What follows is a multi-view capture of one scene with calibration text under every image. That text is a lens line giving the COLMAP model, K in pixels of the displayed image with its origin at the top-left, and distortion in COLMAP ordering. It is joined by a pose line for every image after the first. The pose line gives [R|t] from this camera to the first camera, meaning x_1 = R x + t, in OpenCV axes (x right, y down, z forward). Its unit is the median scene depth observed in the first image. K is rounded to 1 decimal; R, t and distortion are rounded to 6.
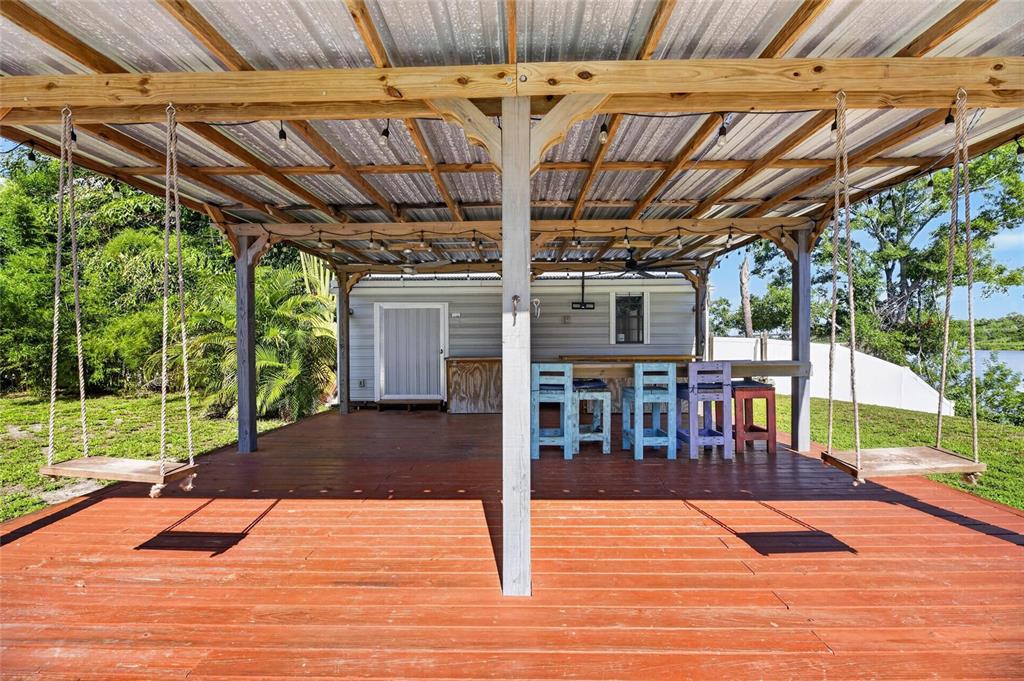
lens RADIAL K [[417.0, 0, 513.1], [0, 417.0, 345.7], [0, 0, 1]] dist [-0.005345, -0.000201]
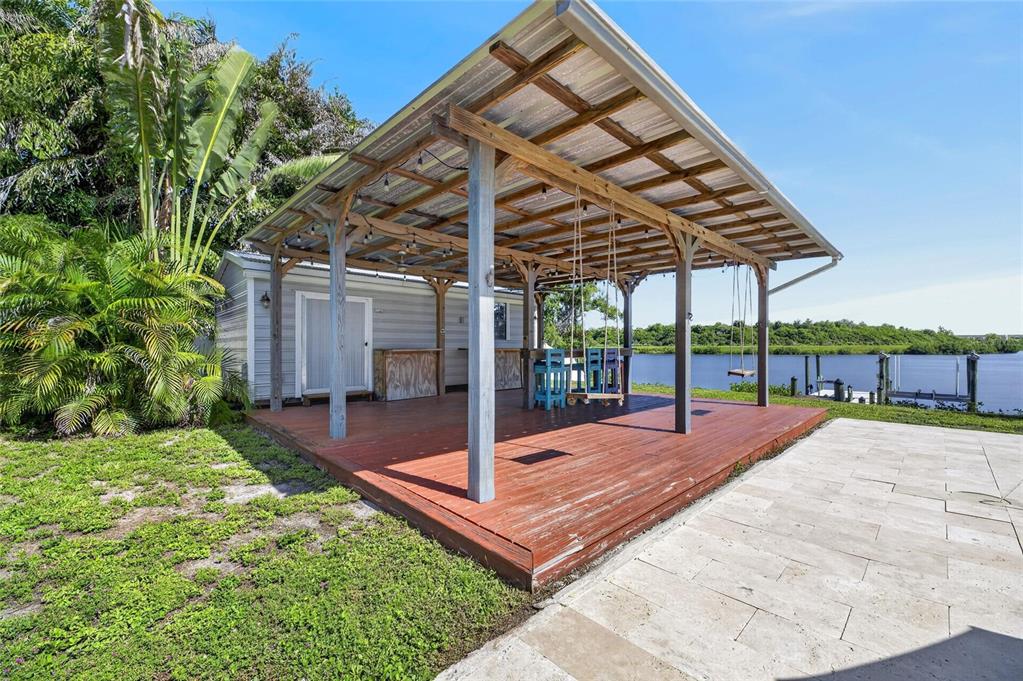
lens RADIAL K [[416.6, 0, 512.6], [0, 416.6, 345.7], [0, 0, 1]] dist [-0.005345, -0.000201]
pose [[0.709203, 0.004241, 0.704992, -0.684286], [0.000622, 0.999978, -0.006642, 0.026851], [-0.705004, 0.005149, 0.709185, -0.003127]]
